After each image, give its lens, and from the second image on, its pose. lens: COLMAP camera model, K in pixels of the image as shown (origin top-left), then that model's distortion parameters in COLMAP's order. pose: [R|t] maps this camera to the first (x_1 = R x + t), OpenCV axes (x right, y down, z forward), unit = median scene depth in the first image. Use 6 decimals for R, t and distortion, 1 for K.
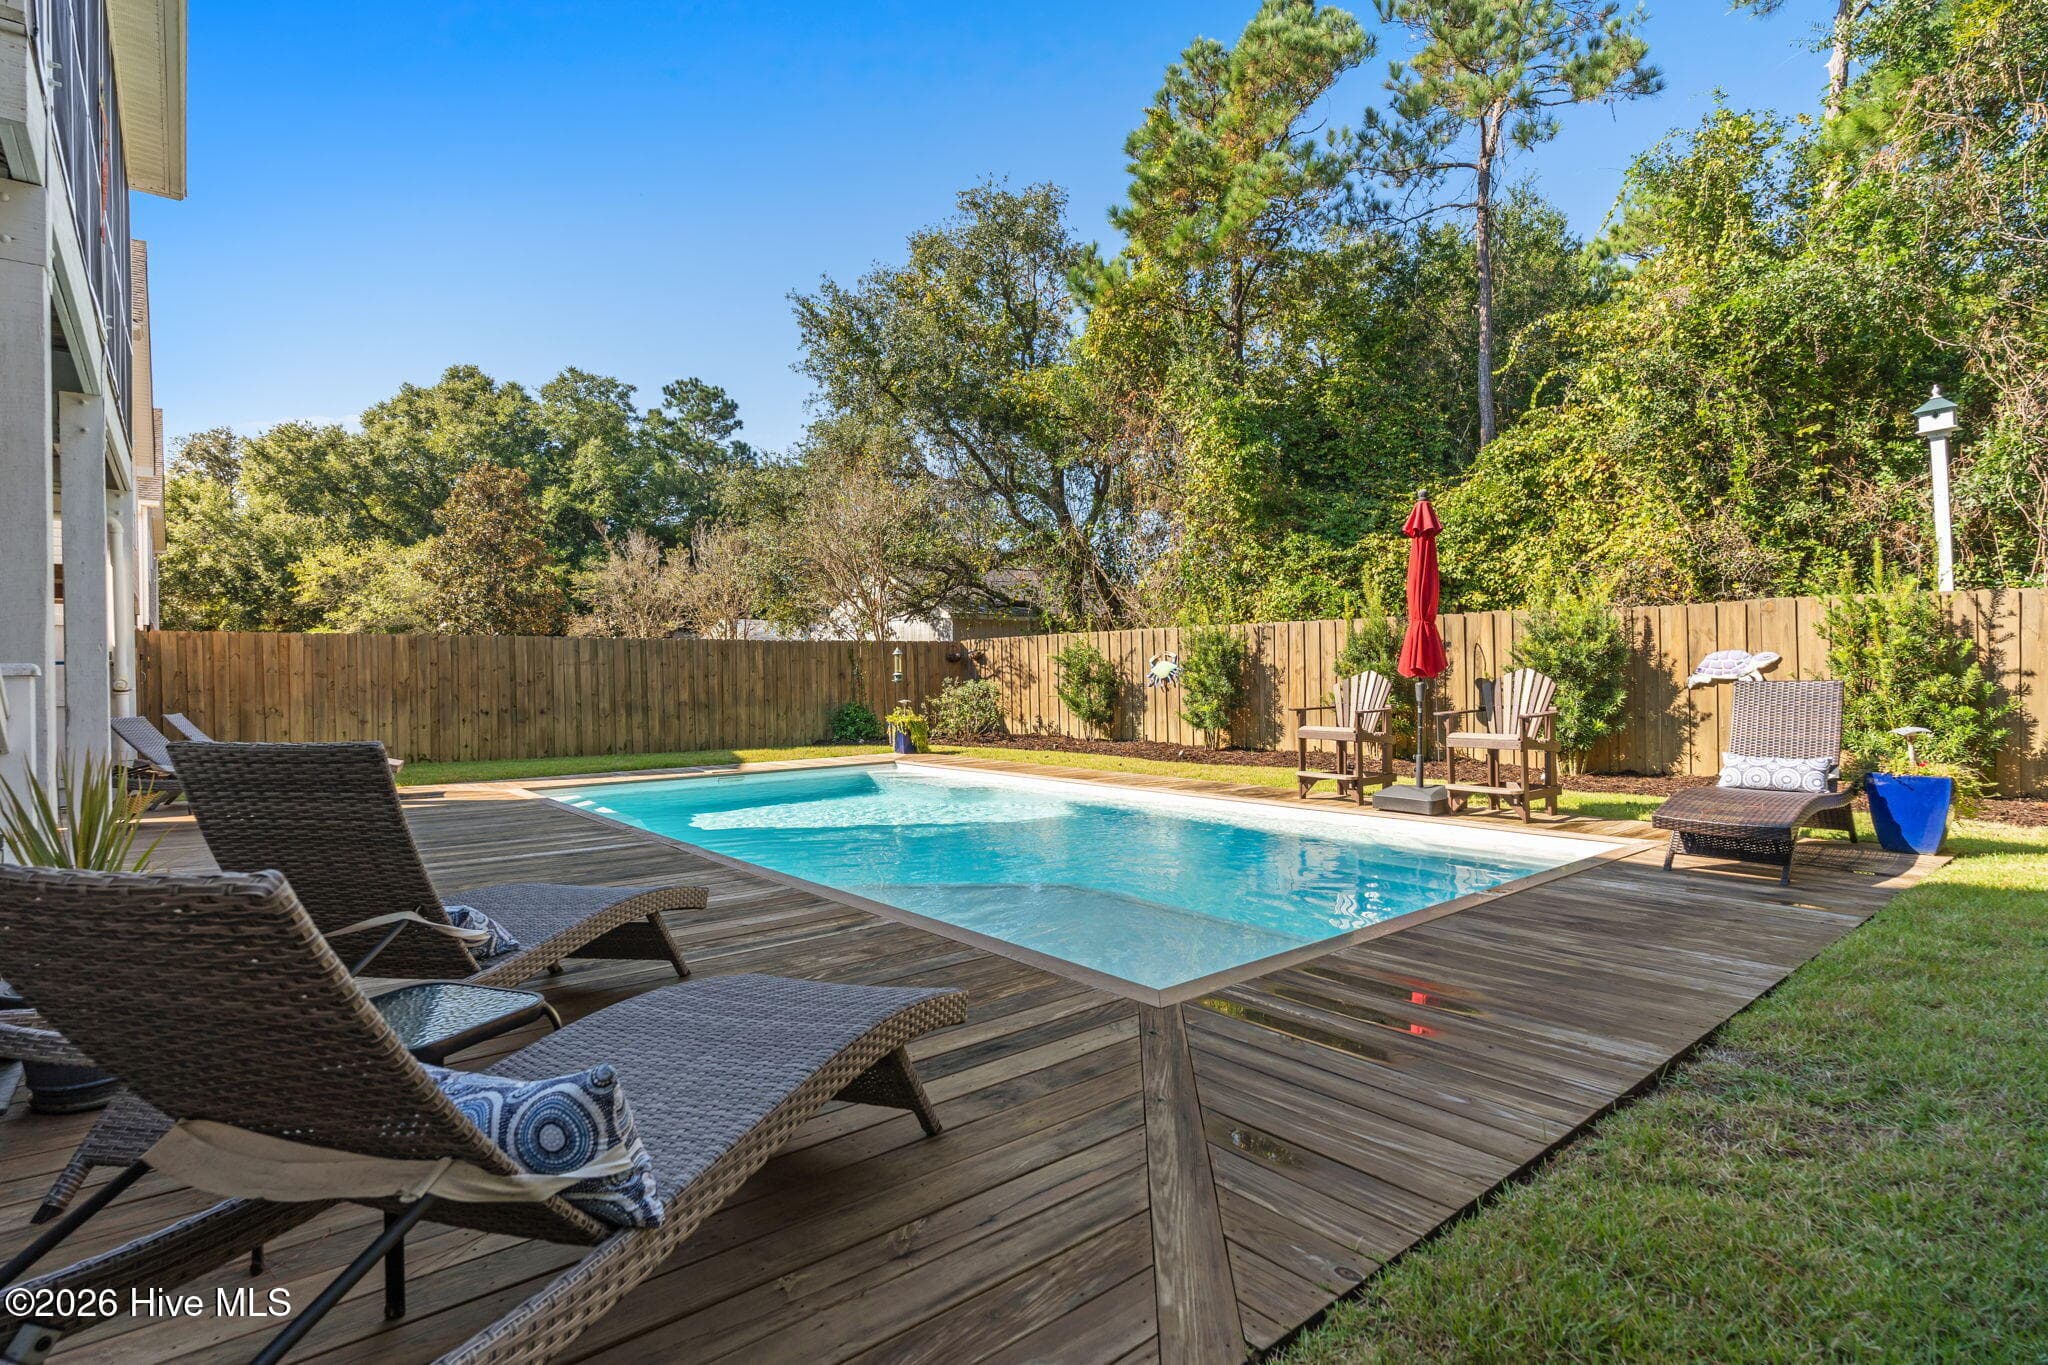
lens RADIAL K [[1009.2, 0, 1026.1], [0, 1009.2, 676.6], [0, 0, 1]] dist [-0.010787, 0.001388]
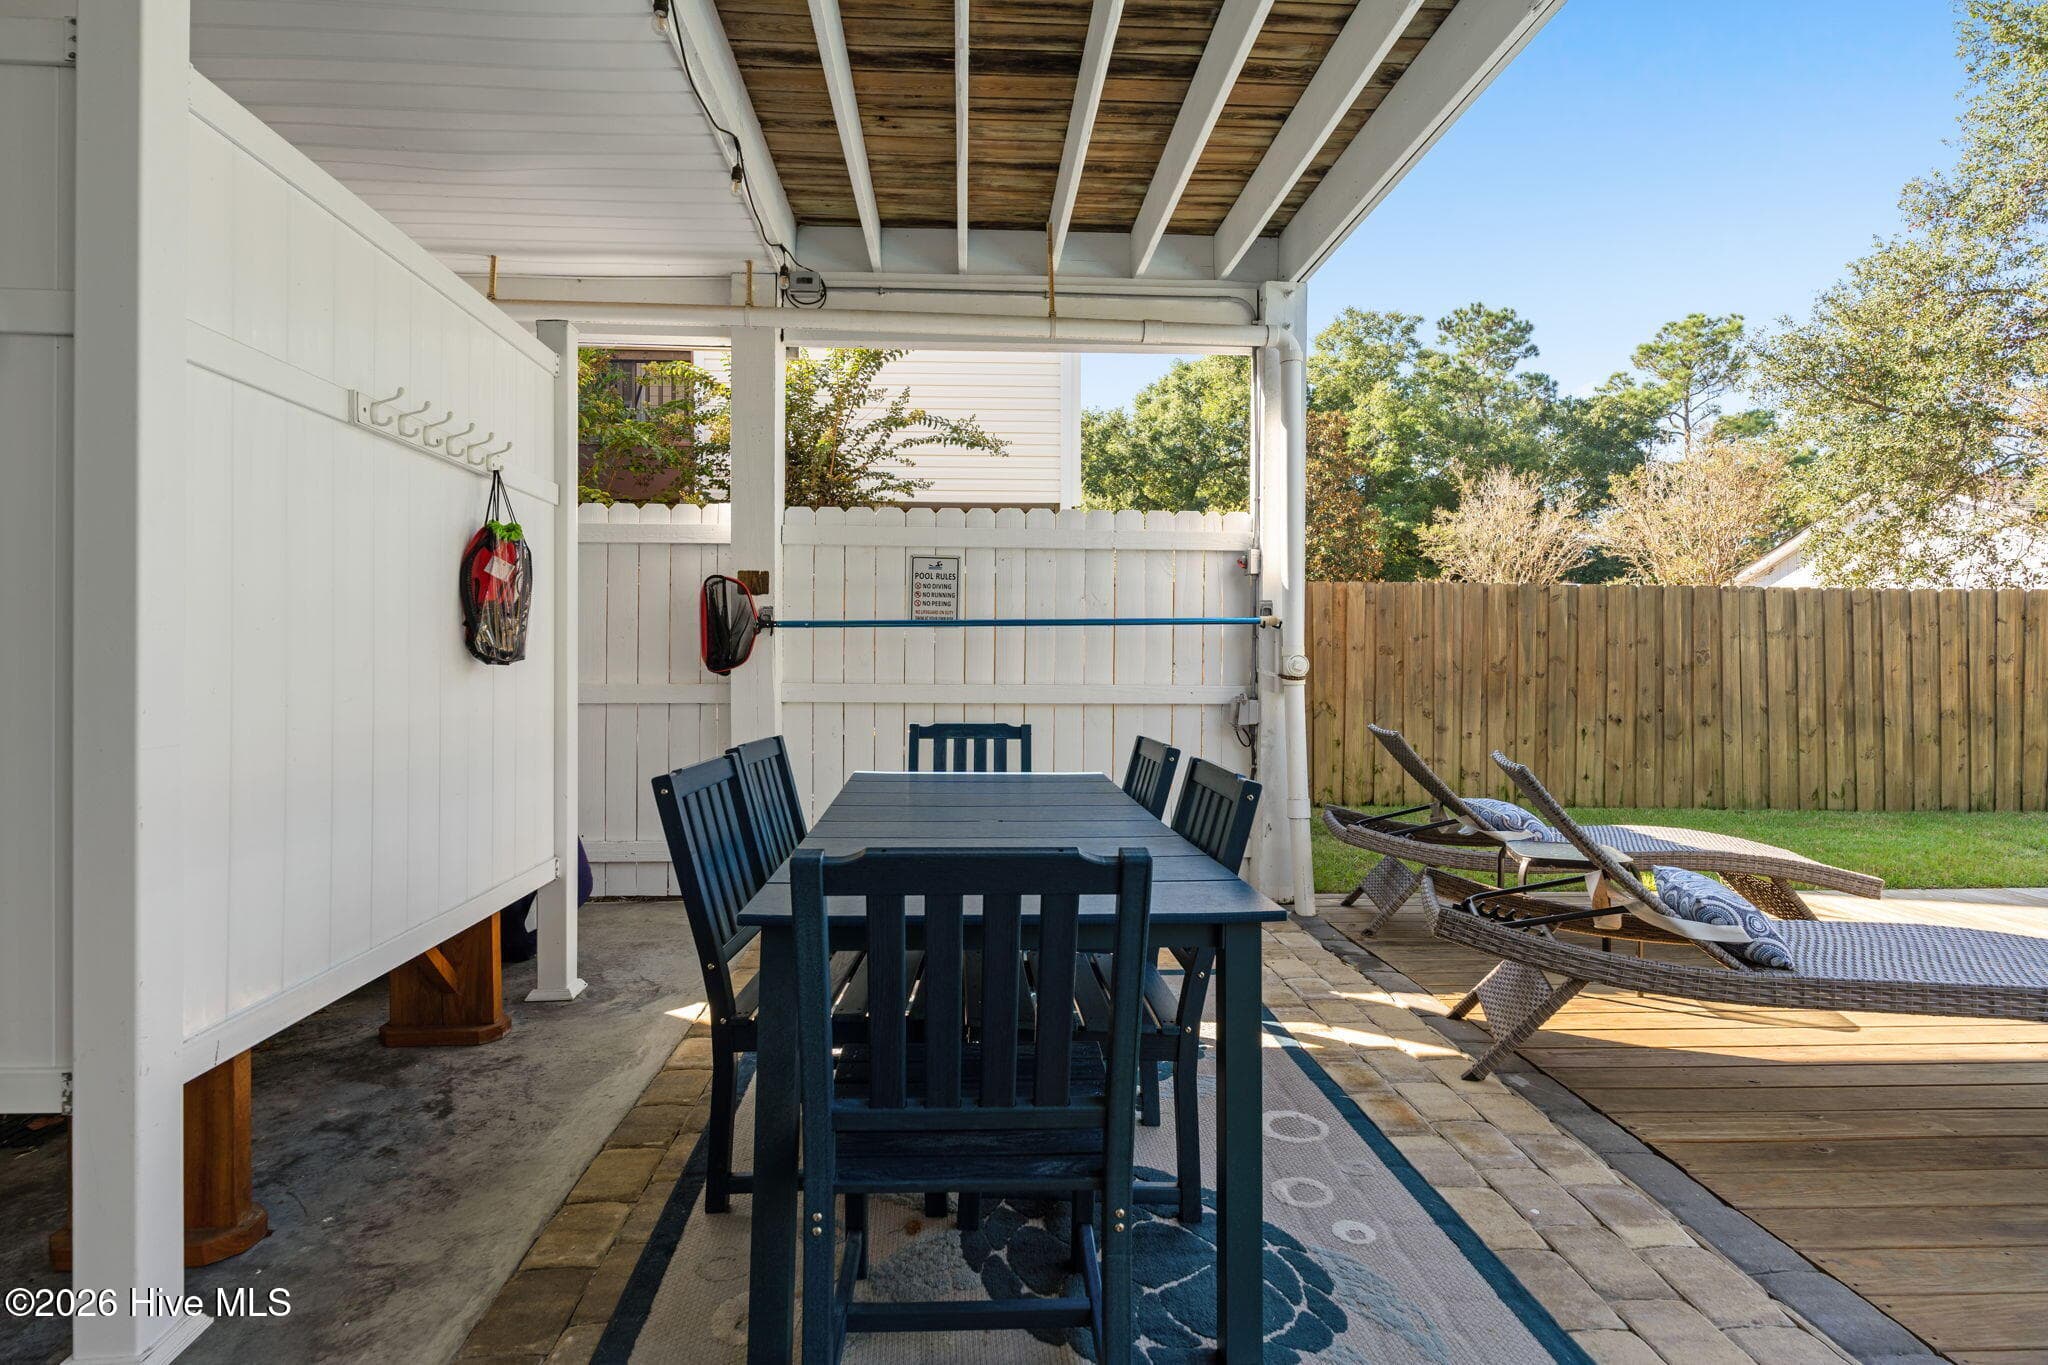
lens RADIAL K [[1009.2, 0, 1026.1], [0, 1009.2, 676.6], [0, 0, 1]] dist [-0.010787, 0.001388]
pose [[0.807398, 0.027228, -0.589379, -0.397123], [-0.015242, 0.999564, 0.025298, 0.001551], [0.589811, -0.011443, 0.807460, 0.287889]]
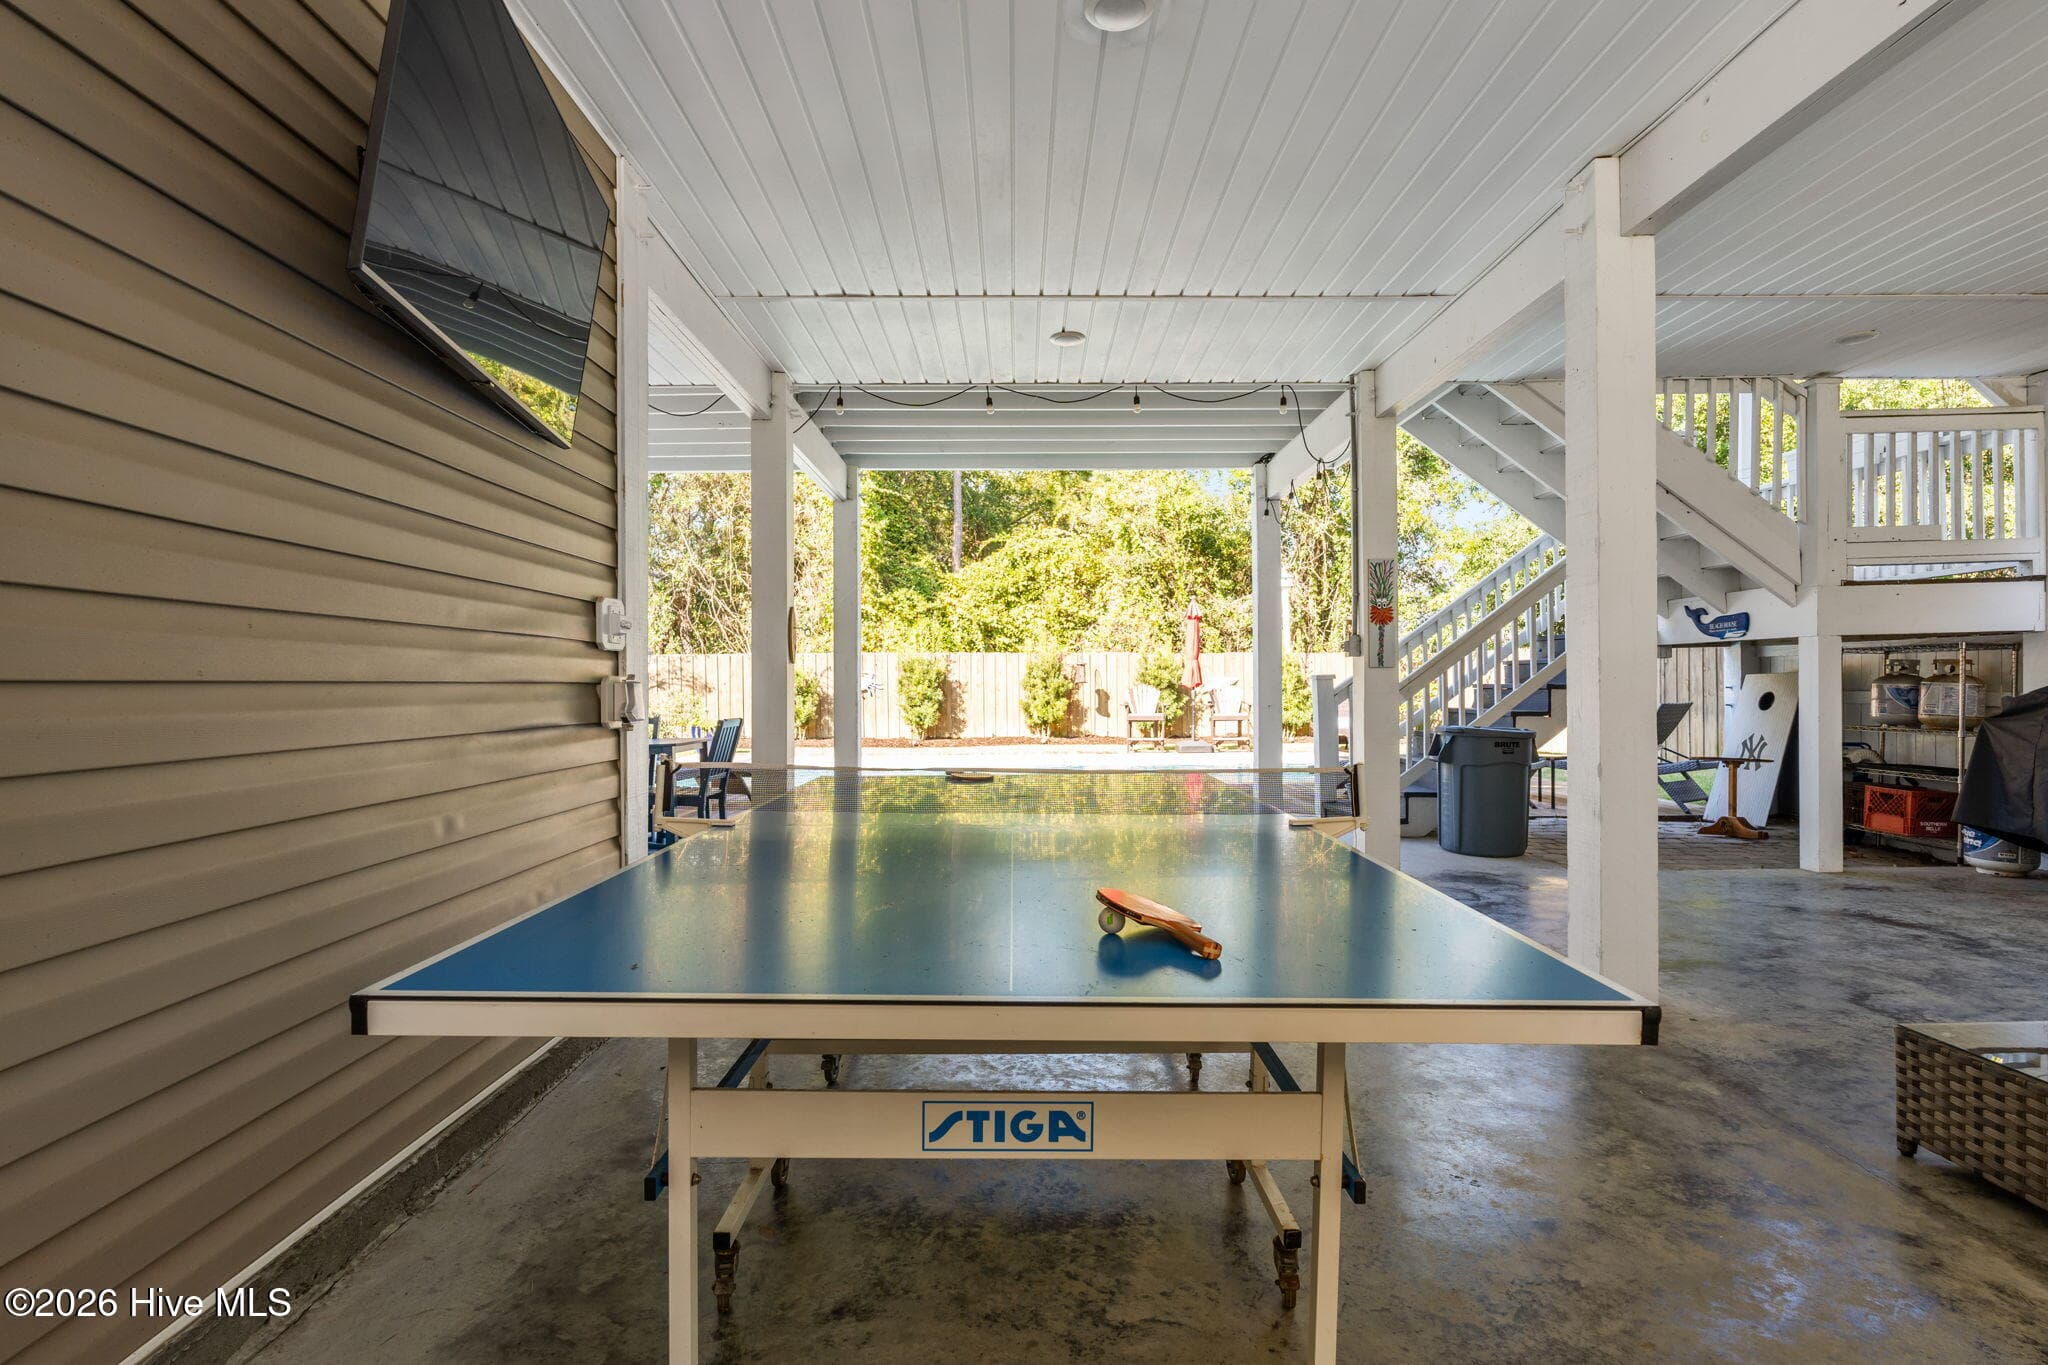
lens RADIAL K [[1009.2, 0, 1026.1], [0, 1009.2, 676.6], [0, 0, 1]] dist [-0.010787, 0.001388]
pose [[0.631236, 0.012900, 0.775484, -0.708617], [0.001429, 0.999841, -0.017795, 0.007175], [-0.775589, 0.012341, 0.631117, -0.022498]]
